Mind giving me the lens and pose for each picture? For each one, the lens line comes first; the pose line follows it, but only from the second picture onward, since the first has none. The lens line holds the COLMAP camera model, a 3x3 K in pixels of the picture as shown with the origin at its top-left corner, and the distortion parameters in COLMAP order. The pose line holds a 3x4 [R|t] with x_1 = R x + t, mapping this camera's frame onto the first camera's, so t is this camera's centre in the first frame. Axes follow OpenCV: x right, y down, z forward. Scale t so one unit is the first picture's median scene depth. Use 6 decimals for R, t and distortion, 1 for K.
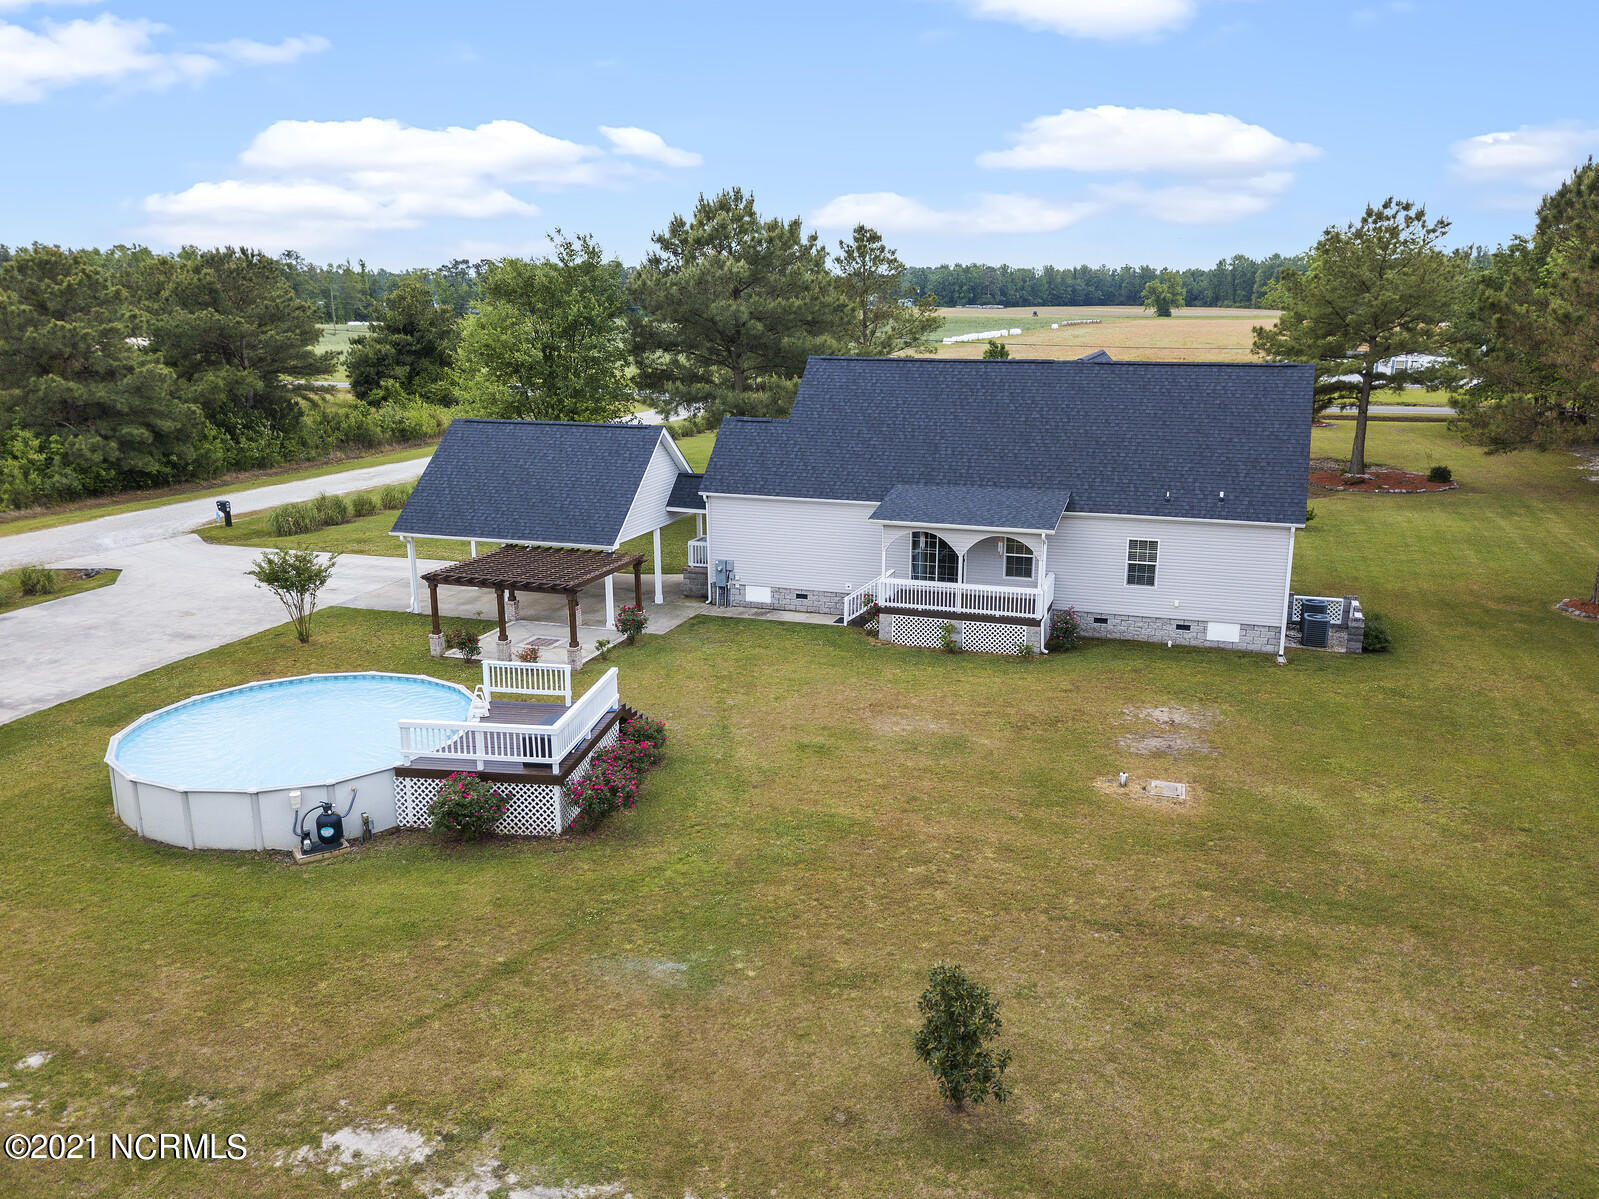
lens RADIAL K [[1225.9, 0, 817.1], [0, 1225.9, 602.0], [0, 0, 1]] dist [0.021288, -0.002086]
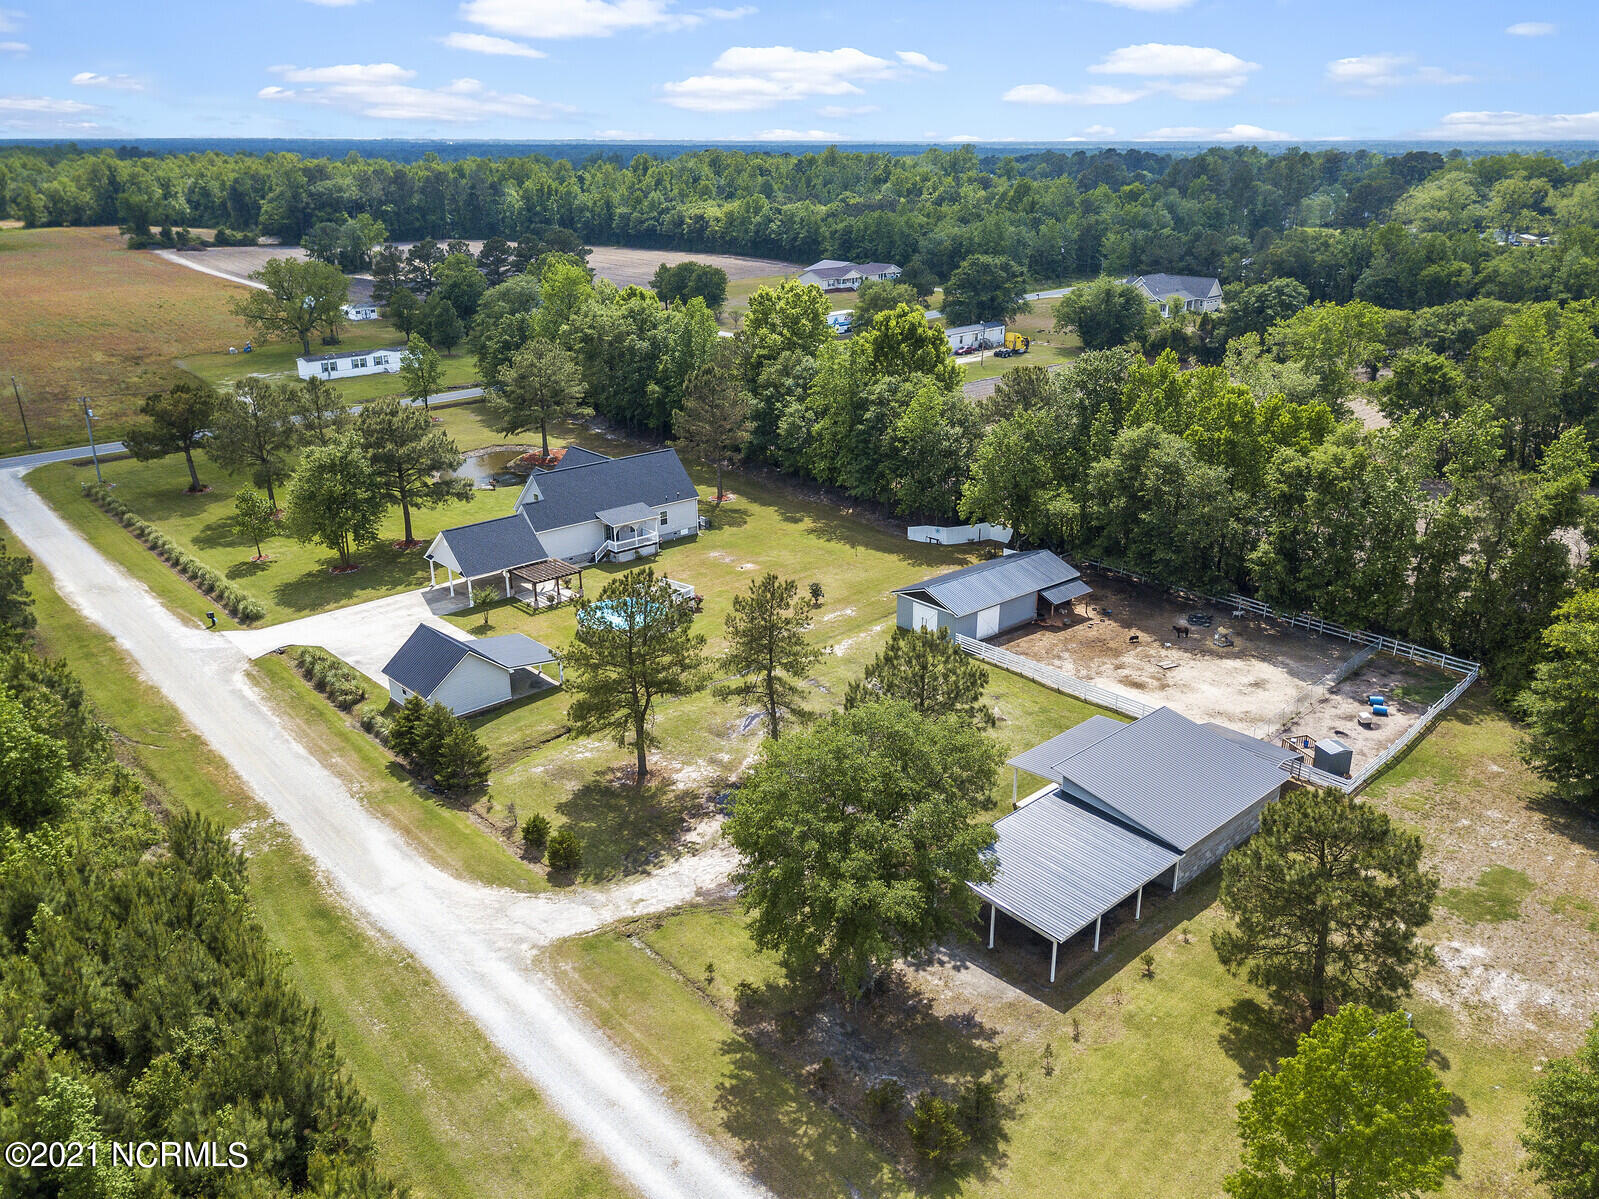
lens RADIAL K [[1225.9, 0, 817.1], [0, 1225.9, 602.0], [0, 0, 1]] dist [0.021288, -0.002086]
pose [[0.485907, -0.309414, 0.817409, -2.430367], [0.213268, 0.948944, 0.232427, -0.522884], [-0.847591, 0.061390, 0.527087, -1.155050]]
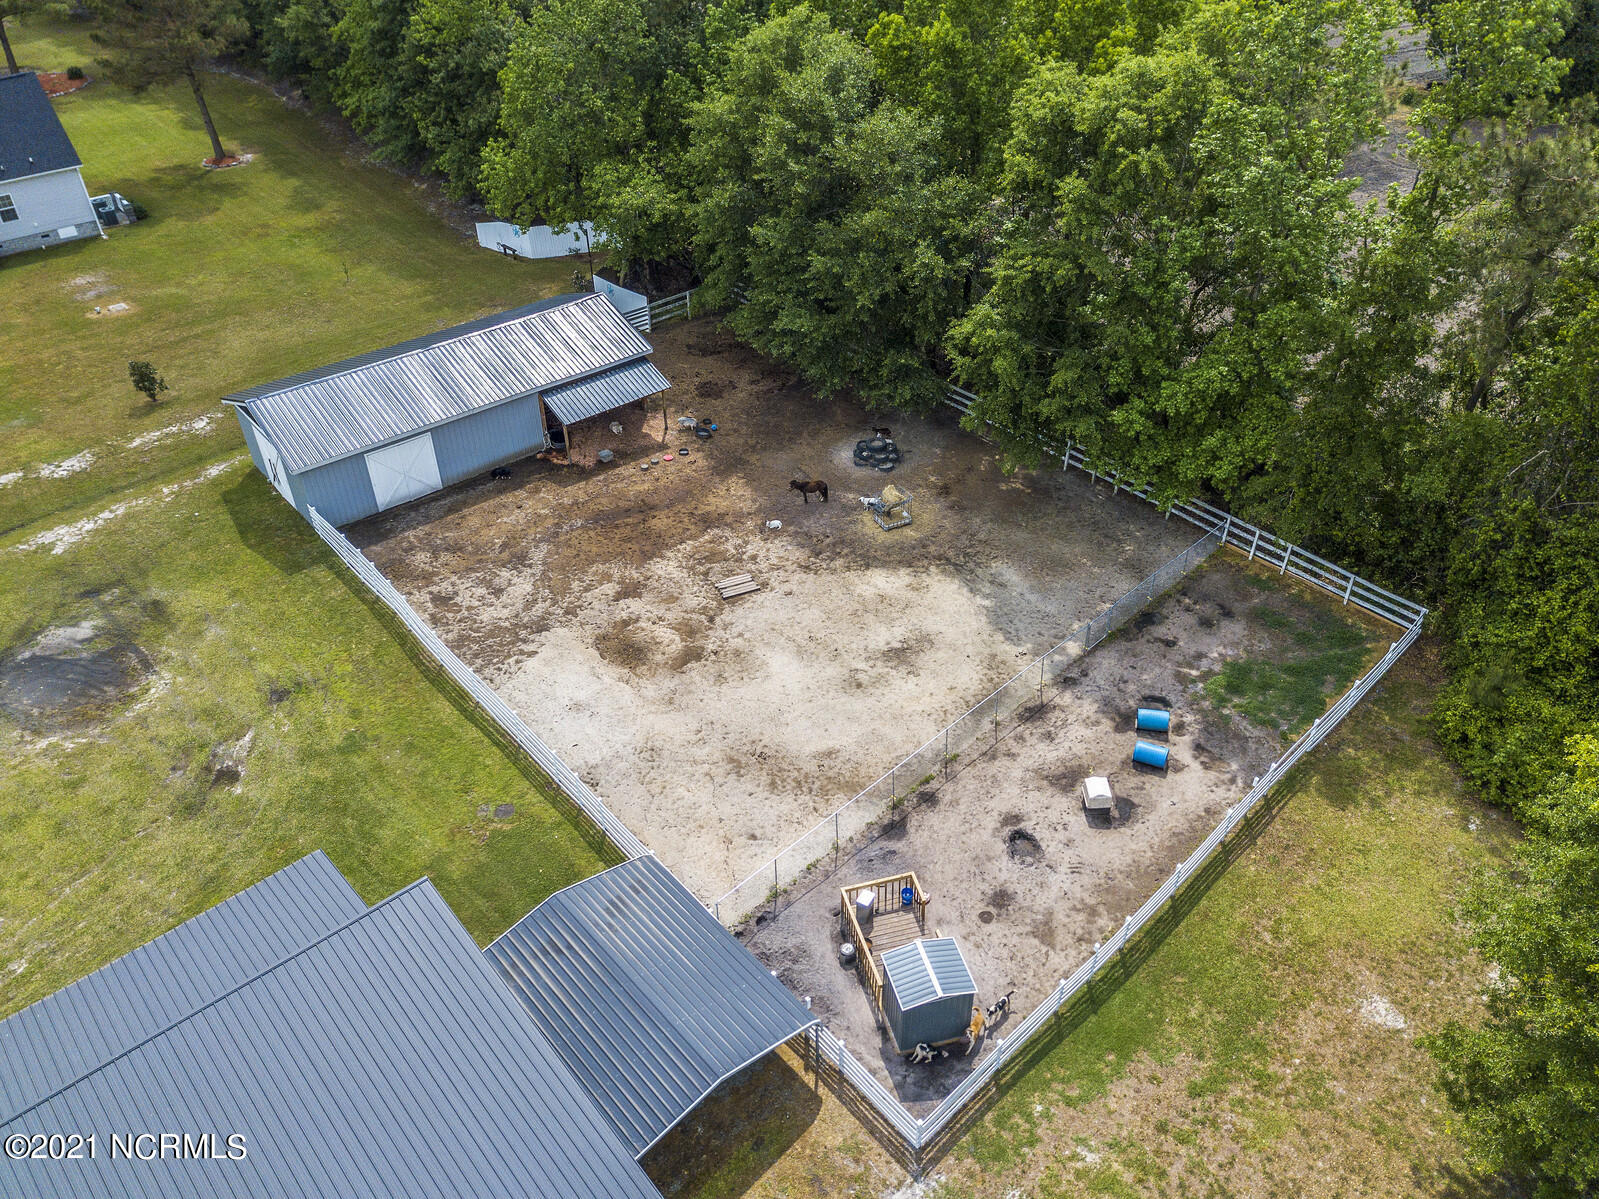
lens RADIAL K [[1212.8, 0, 815.2], [0, 1212.8, 604.1], [0, 0, 1]] dist [0.030657, -0.007065]
pose [[0.506478, -0.526255, 0.683034, -0.711663], [0.222207, 0.845056, 0.486318, -0.161699], [-0.833129, -0.094534, 0.544940, -1.101809]]
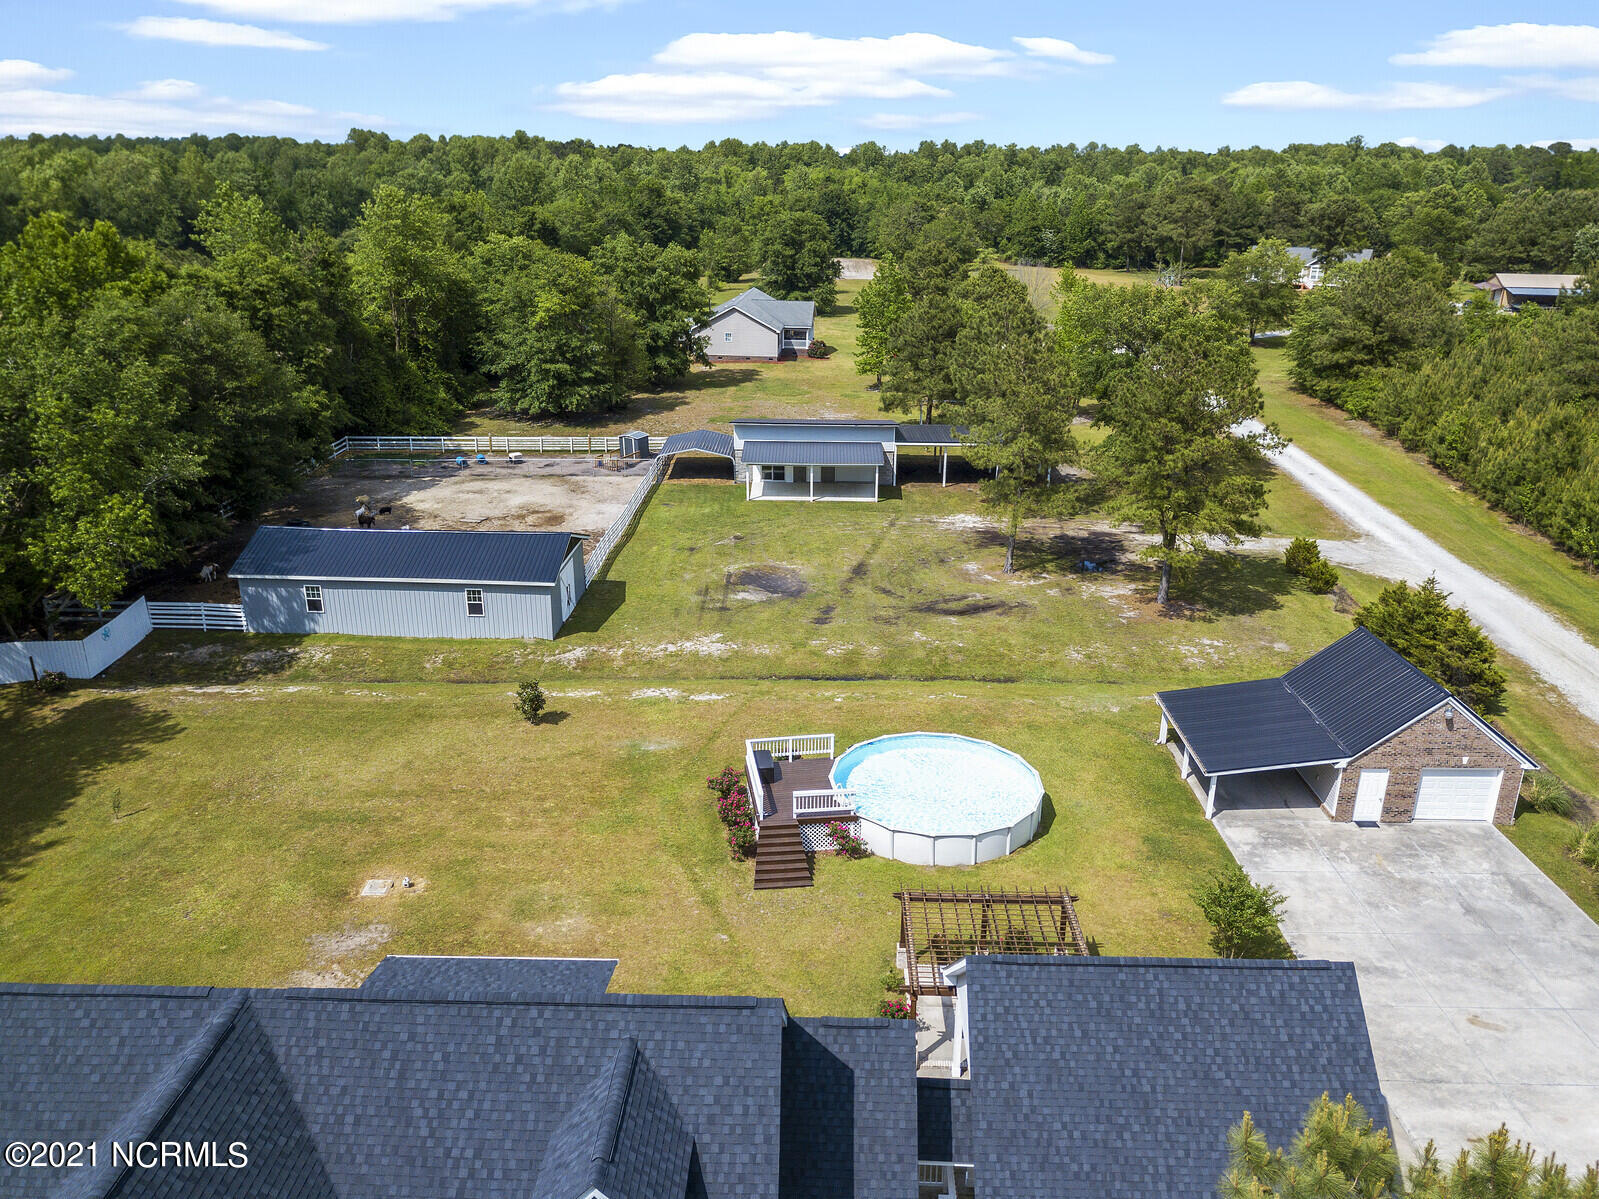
lens RADIAL K [[1212.8, 0, 815.2], [0, 1212.8, 604.1], [0, 0, 1]] dist [0.030657, -0.007065]
pose [[-0.954313, 0.090305, -0.284836, 0.128036], [-0.085295, 0.831252, 0.549313, -0.724293], [0.286376, 0.548512, -0.785572, 1.565847]]
